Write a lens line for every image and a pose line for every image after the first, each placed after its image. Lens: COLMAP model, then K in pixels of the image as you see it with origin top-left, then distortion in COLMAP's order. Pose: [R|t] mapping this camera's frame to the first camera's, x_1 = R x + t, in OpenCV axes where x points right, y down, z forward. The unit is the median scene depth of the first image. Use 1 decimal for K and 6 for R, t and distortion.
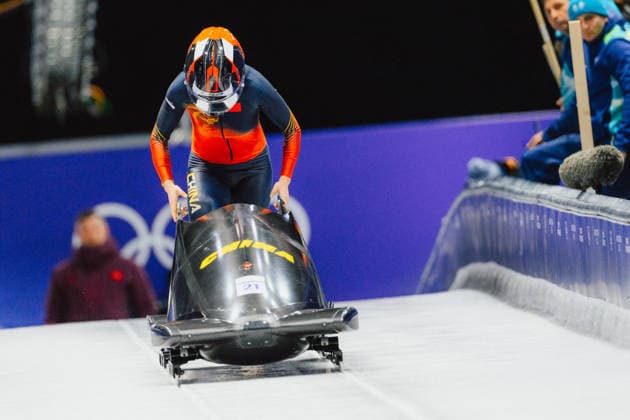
lens RADIAL K [[4155.6, 0, 317.1], [0, 4155.6, 211.3], [0, 0, 1]] dist [-1.672372, 0.000000]
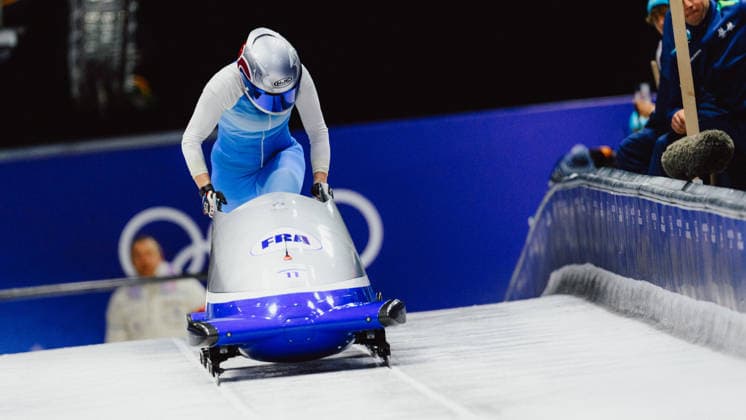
lens RADIAL K [[5379.7, 0, 372.1], [0, 5379.7, 208.5], [0, 0, 1]] dist [-1.722313, 0.000000]
pose [[0.999618, -0.020405, -0.018664, 0.017680], [0.020306, 0.999779, -0.005489, 0.006015], [0.018772, 0.005108, 0.999811, -0.162233]]
